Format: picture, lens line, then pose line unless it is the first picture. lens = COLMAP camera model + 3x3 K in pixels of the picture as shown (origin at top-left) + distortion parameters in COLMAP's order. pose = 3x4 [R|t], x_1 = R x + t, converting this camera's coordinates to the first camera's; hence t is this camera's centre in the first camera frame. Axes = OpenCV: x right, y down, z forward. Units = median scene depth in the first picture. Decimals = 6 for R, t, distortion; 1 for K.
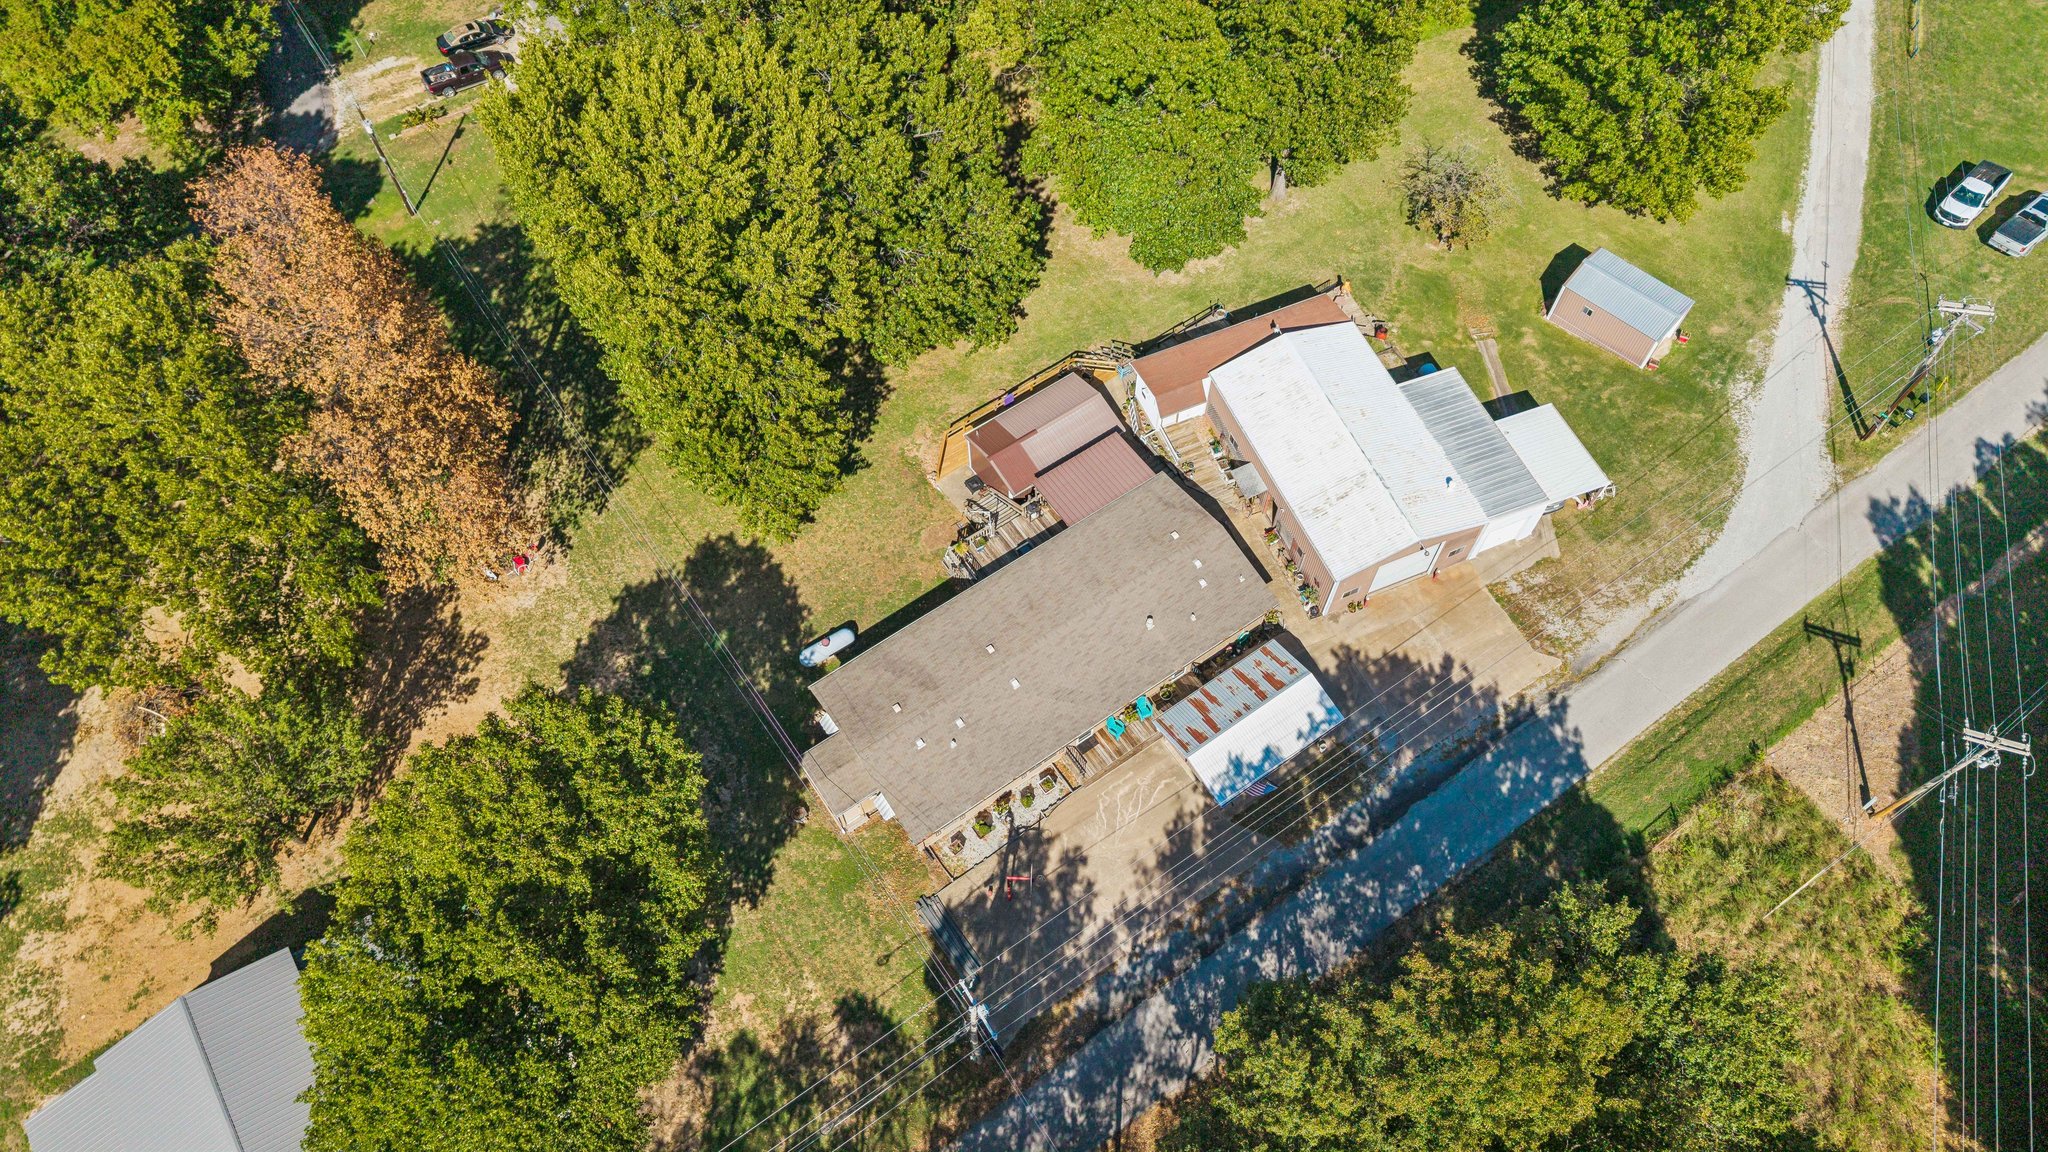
lens RADIAL K [[1351.6, 0, 1020.0], [0, 1351.6, 583.2], [0, 0, 1]] dist [0.025178, -0.031128]
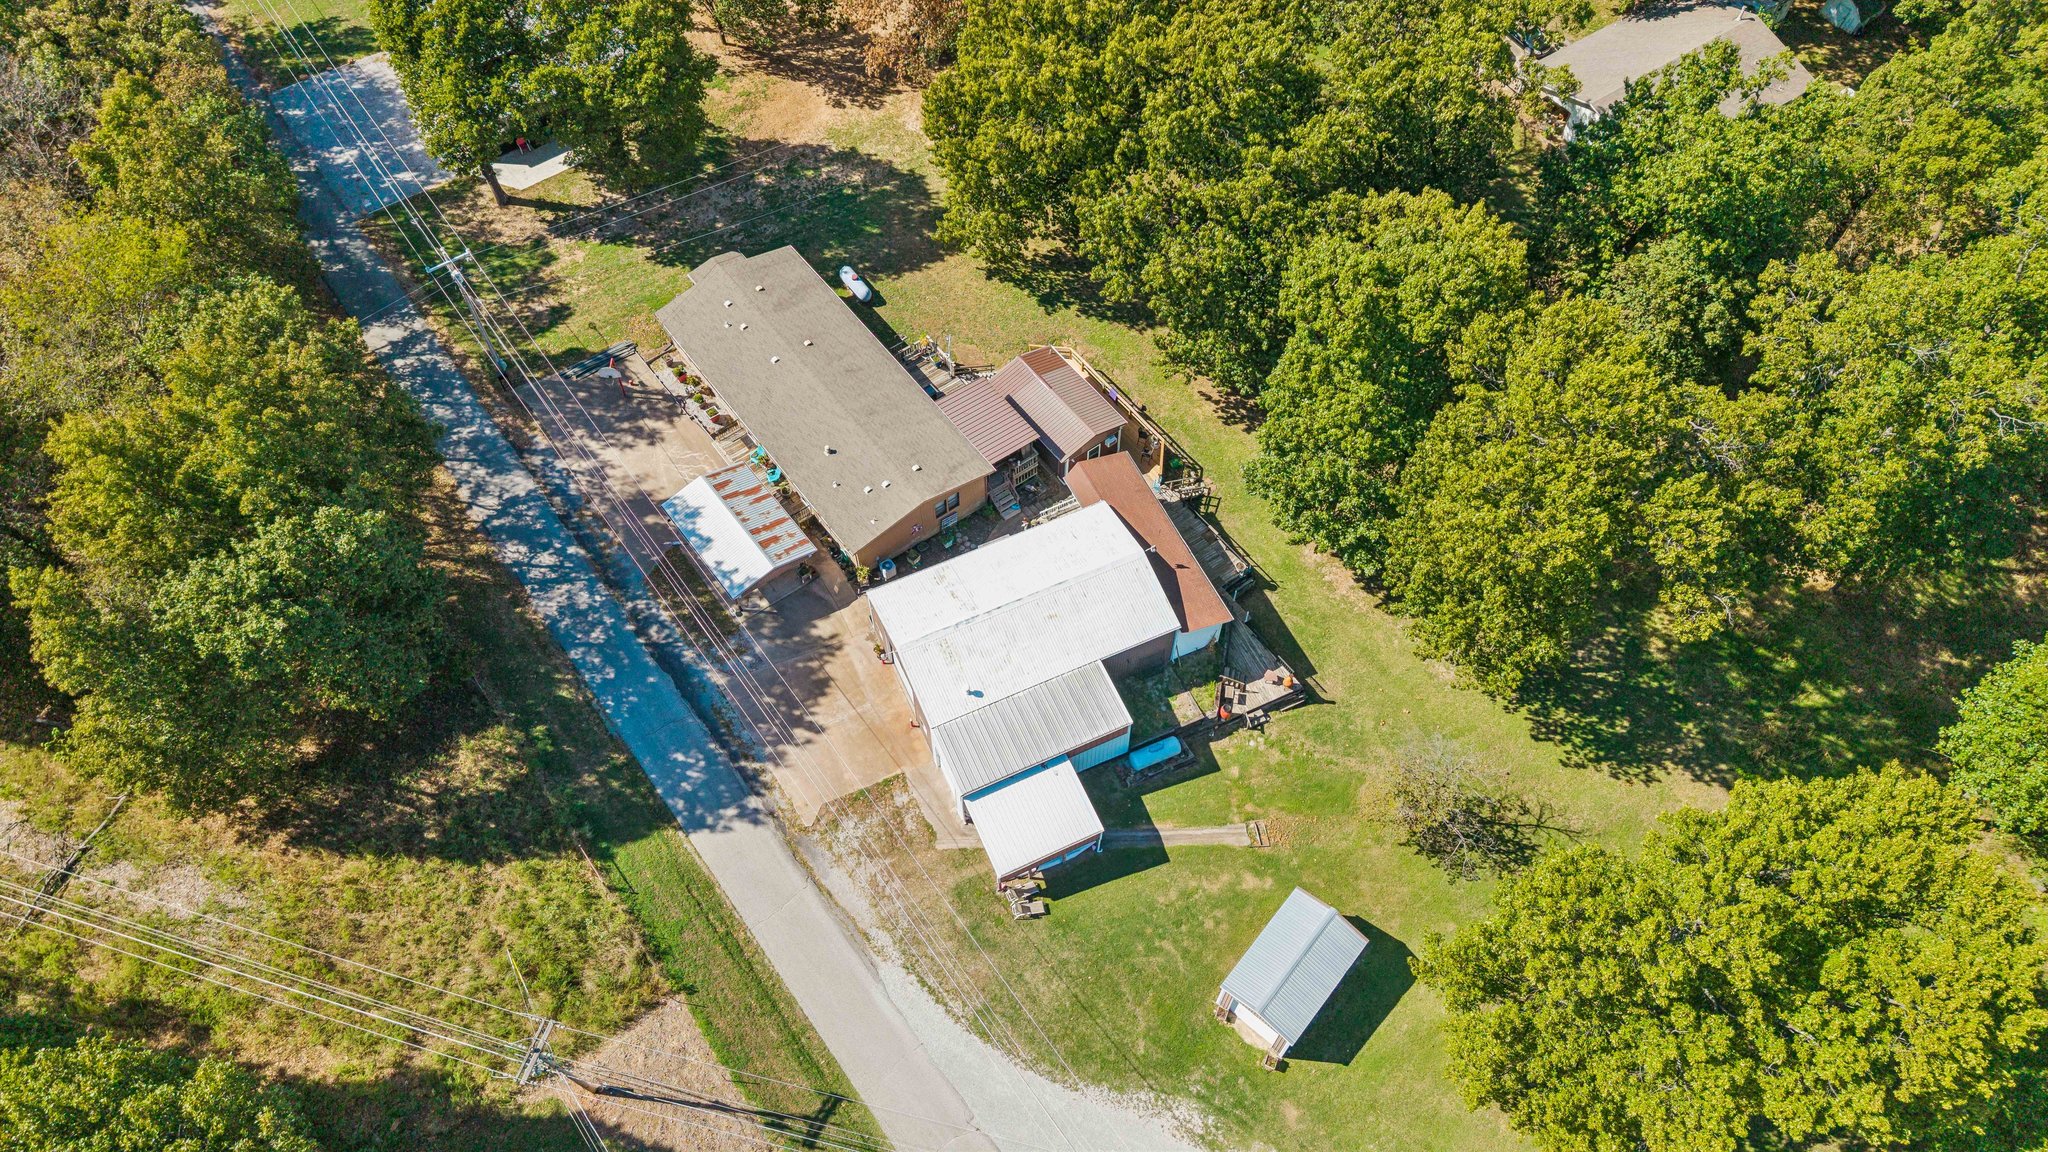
lens RADIAL K [[1351.6, 0, 1029.5], [0, 1351.6, 567.7], [0, 0, 1]] dist [0.025178, -0.031128]
pose [[0.039870, 0.851993, -0.522032, 0.797058], [-0.878840, 0.278495, 0.387403, -0.544524], [0.475448, 0.443337, 0.759869, 0.256728]]
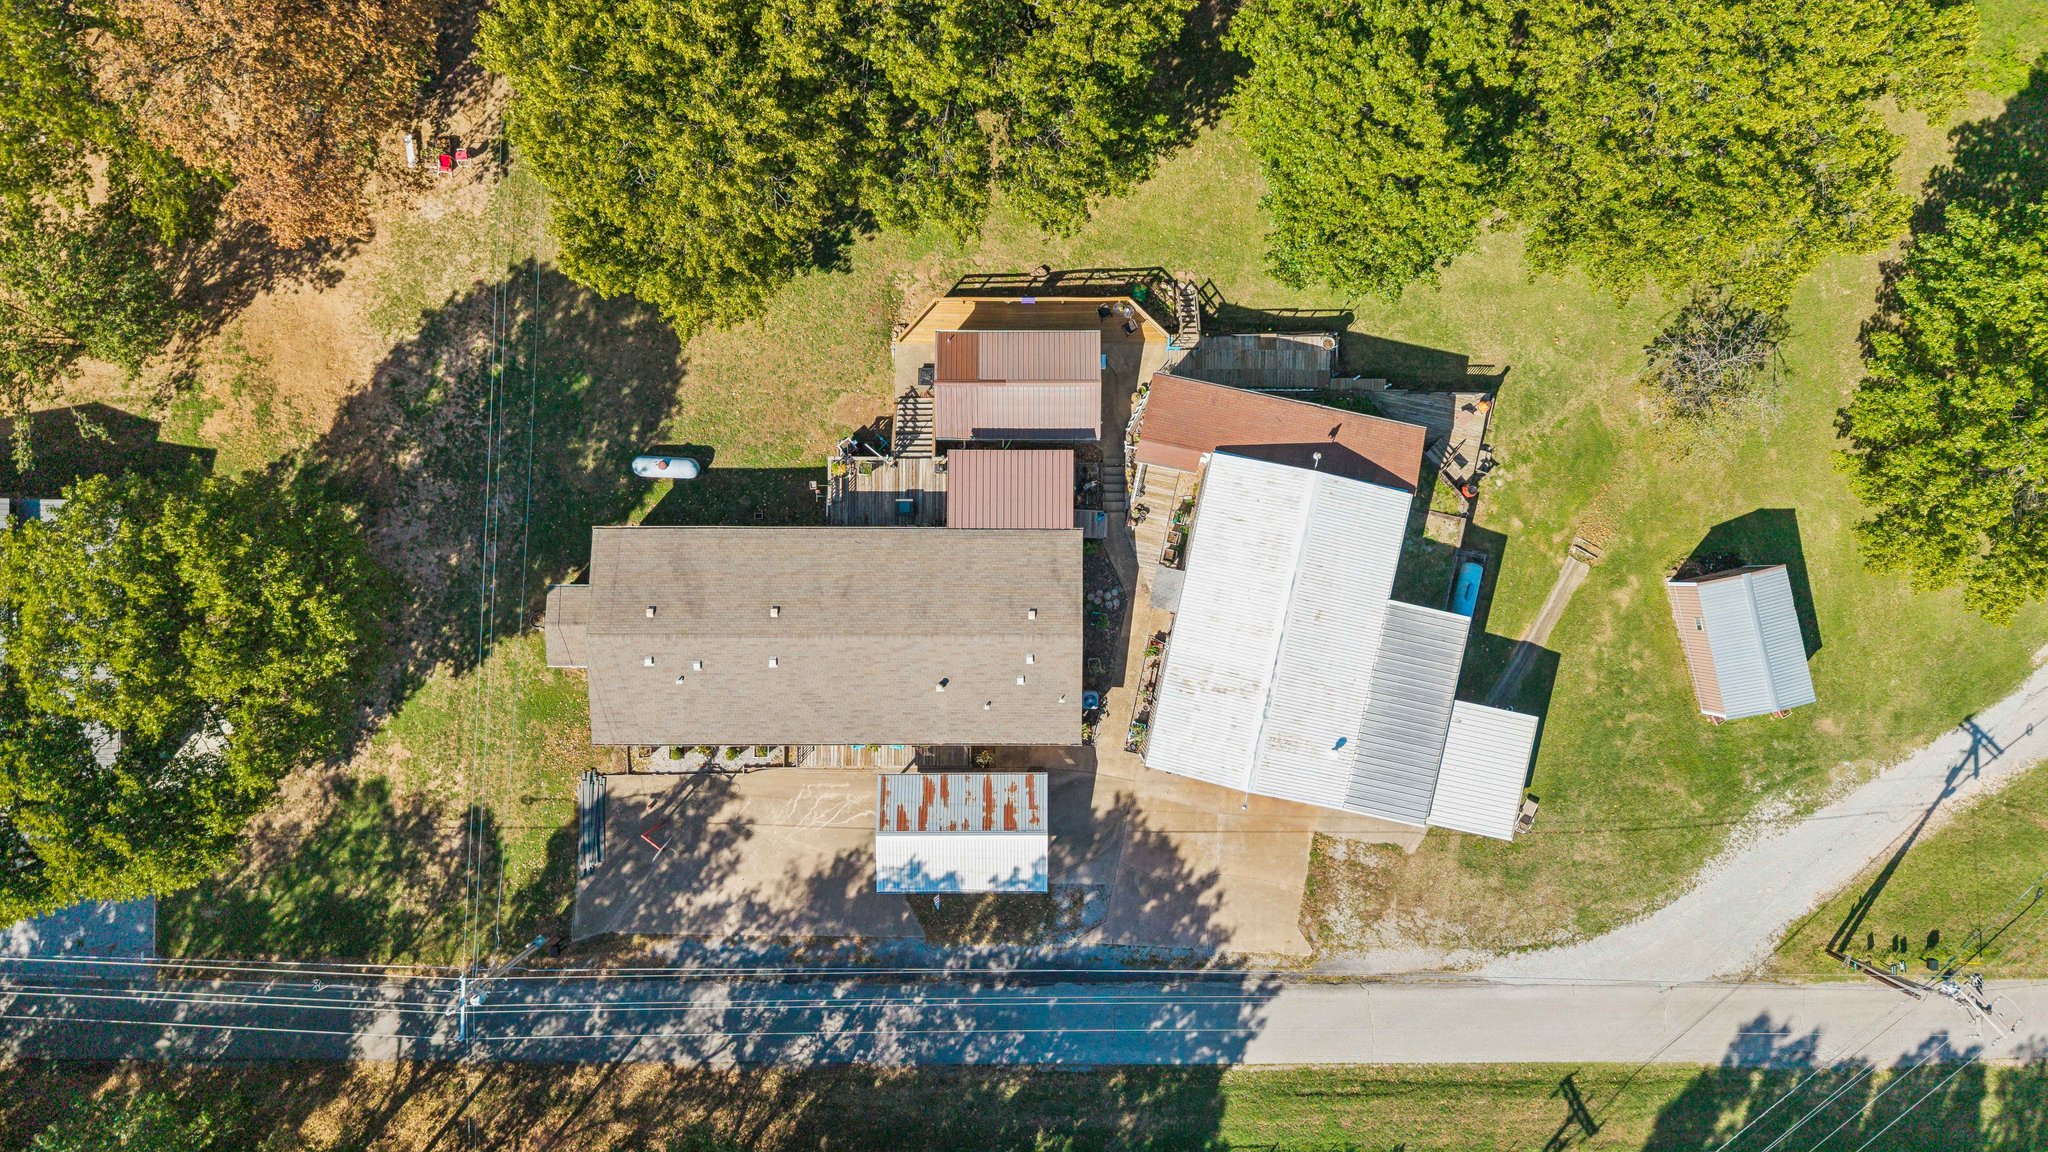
lens RADIAL K [[1351.6, 0, 1012.4], [0, 1351.6, 573.3], [0, 0, 1]] dist [0.025178, -0.031128]
pose [[0.819368, 0.573259, -0.003358, 0.096822], [-0.499911, 0.717374, 0.485246, -0.489526], [0.280580, -0.395916, 0.874371, 0.263478]]
